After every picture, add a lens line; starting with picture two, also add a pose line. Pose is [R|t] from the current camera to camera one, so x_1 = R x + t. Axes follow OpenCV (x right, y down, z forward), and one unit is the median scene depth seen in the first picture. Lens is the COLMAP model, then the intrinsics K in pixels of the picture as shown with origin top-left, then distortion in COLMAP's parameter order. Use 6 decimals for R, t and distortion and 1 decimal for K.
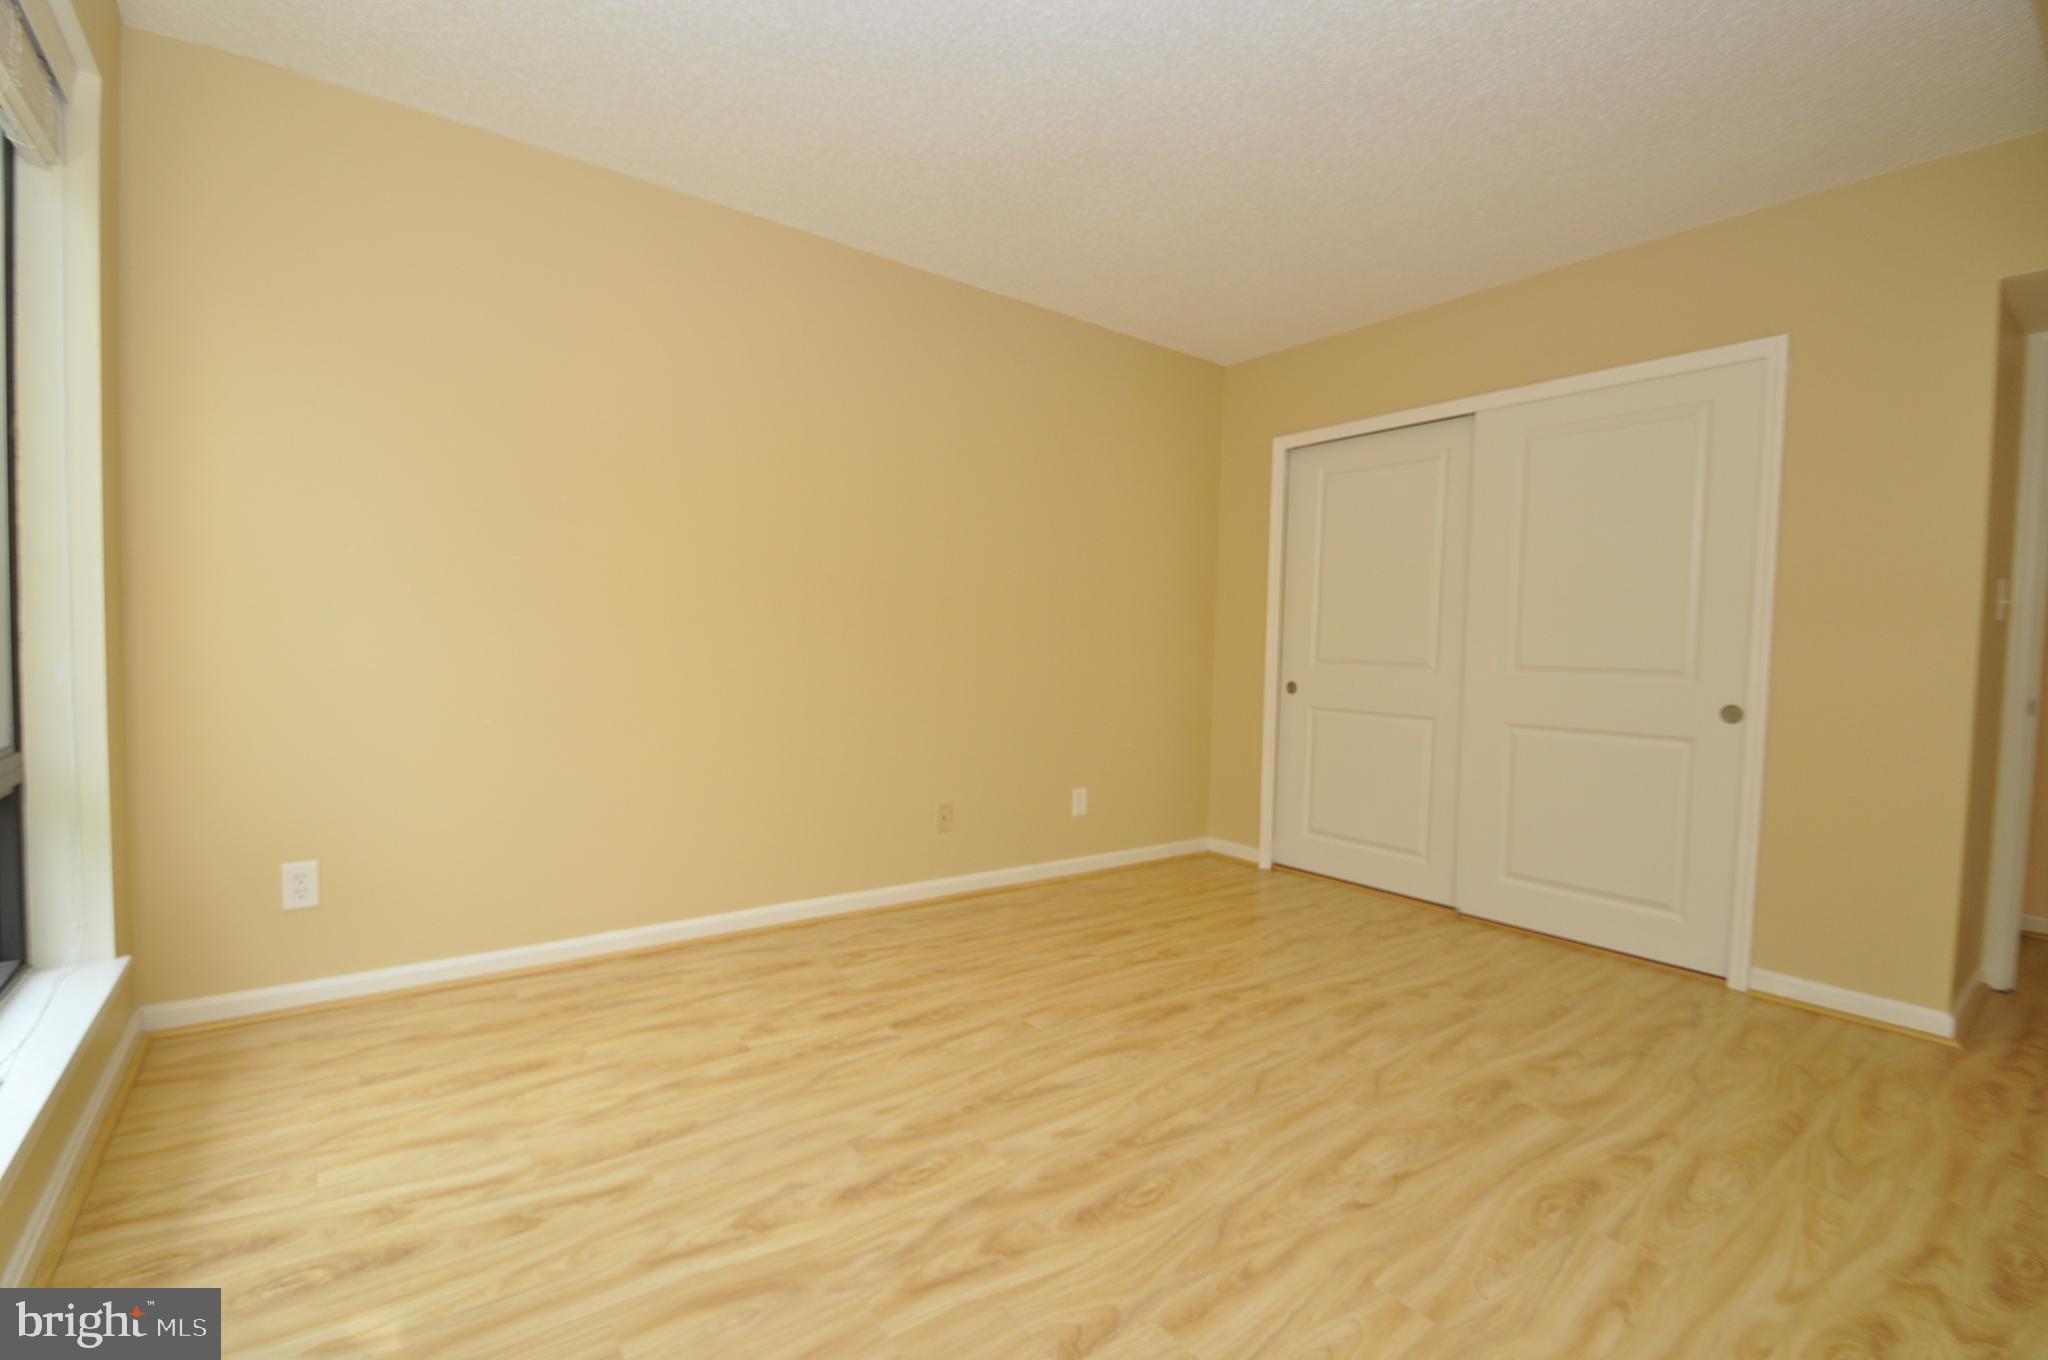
lens RADIAL K [[895.9, 0, 998.2], [0, 895.9, 685.5], [0, 0, 1]] dist [0.011515, -0.016496]
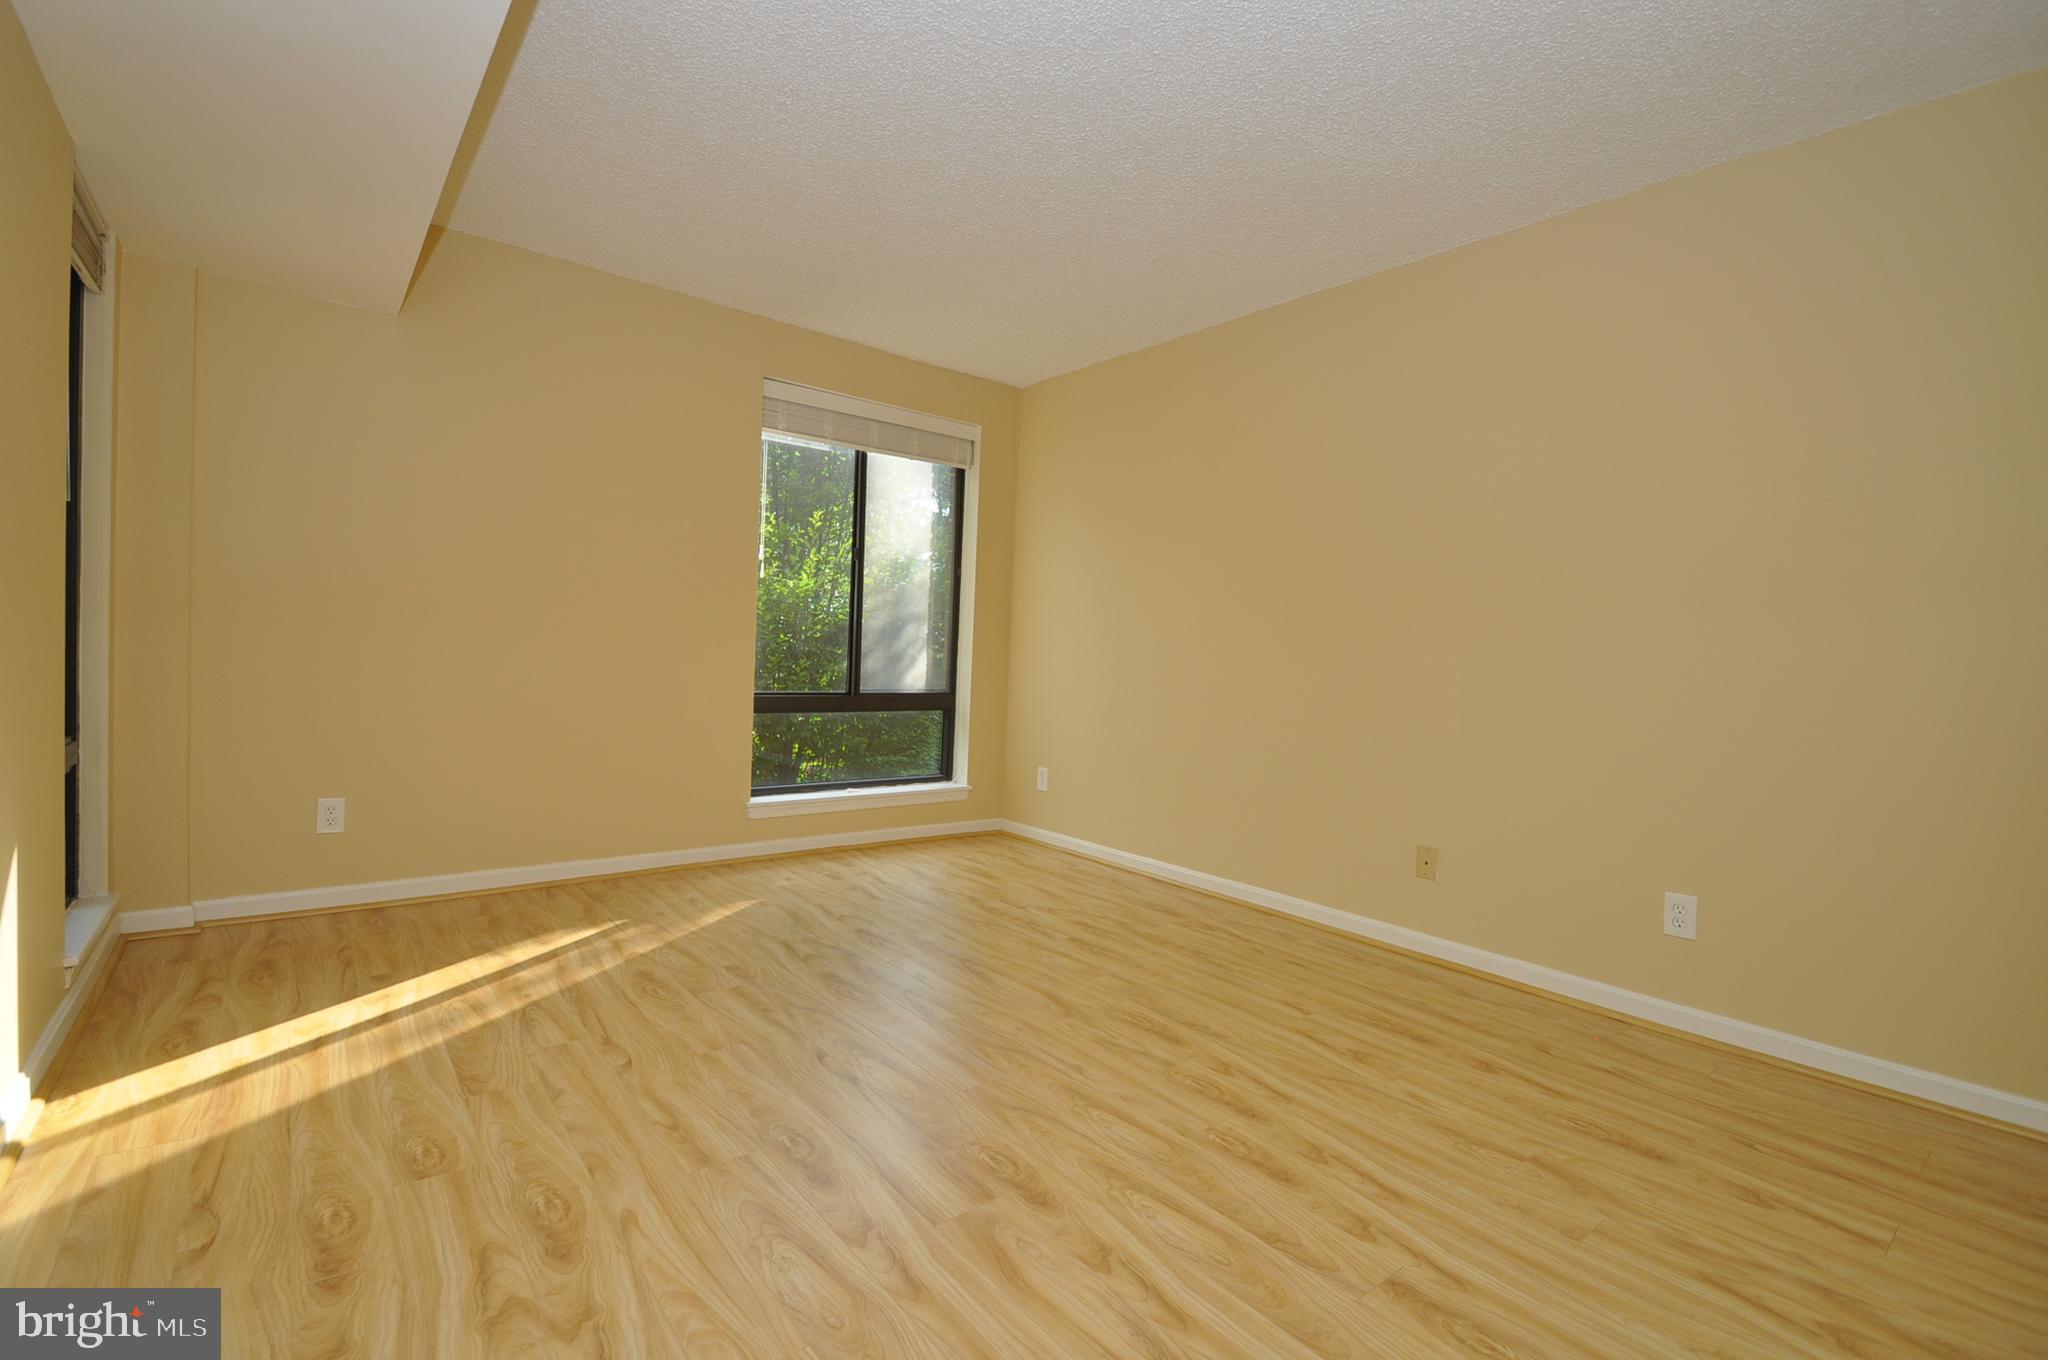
lens RADIAL K [[895.9, 0, 998.2], [0, 895.9, 685.5], [0, 0, 1]] dist [0.011515, -0.016496]
pose [[0.028081, 0.010188, -0.999554, 1.340395], [-0.087720, 0.996116, 0.007689, 0.010630], [0.995749, 0.087464, 0.028866, 0.923441]]
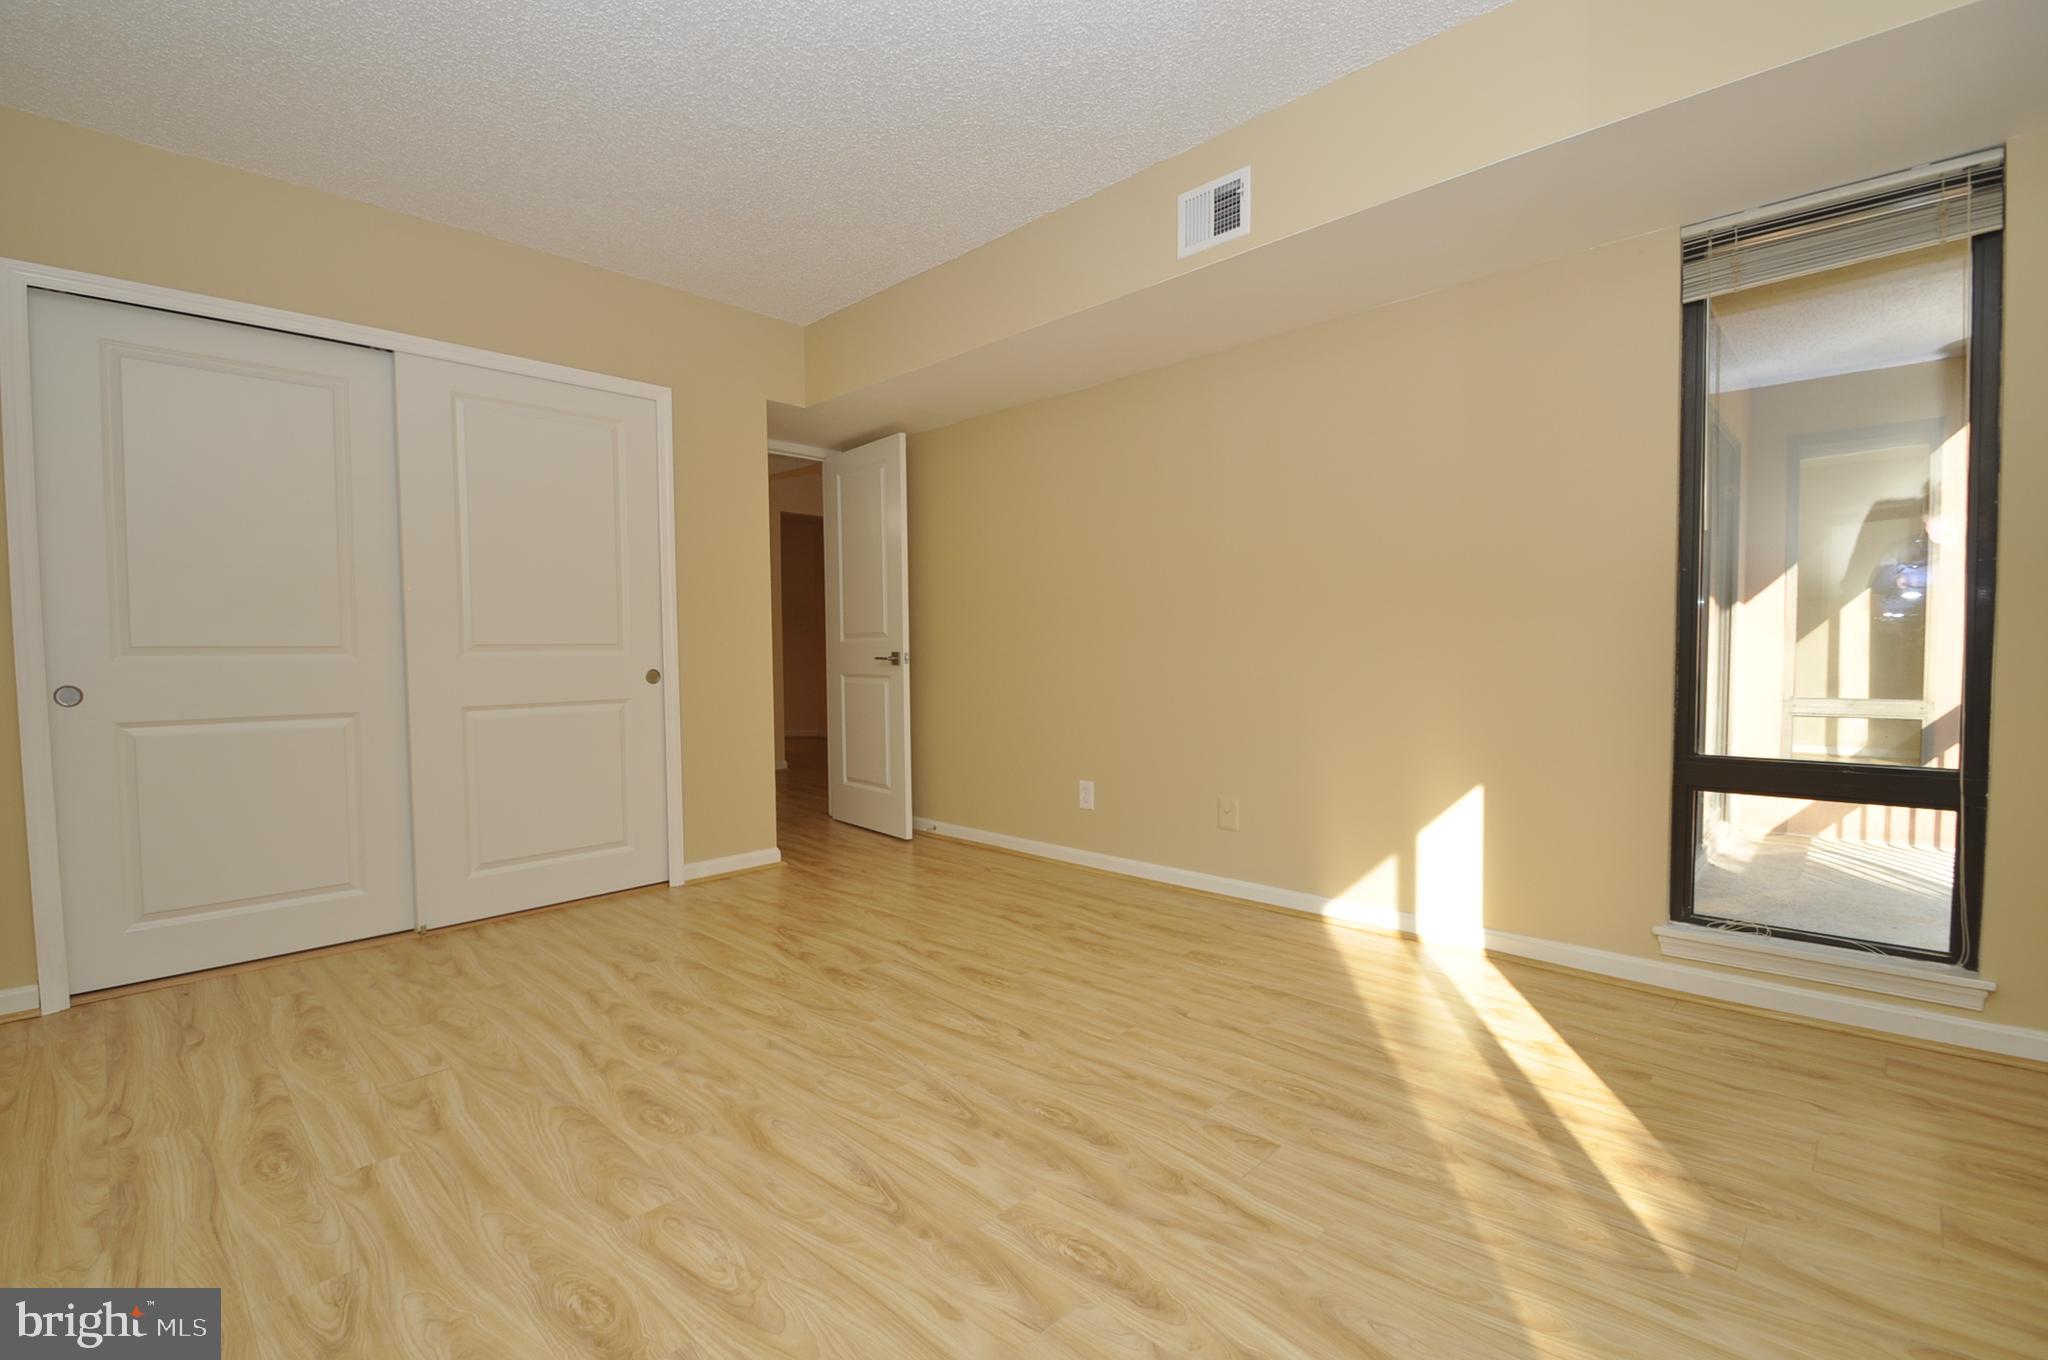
lens RADIAL K [[895.9, 0, 998.2], [0, 895.9, 685.5], [0, 0, 1]] dist [0.011515, -0.016496]
pose [[-0.151941, -0.065037, 0.986248, -0.697009], [0.051133, 0.995979, 0.073556, -0.033130], [-0.987066, 0.061606, -0.148004, 0.949917]]
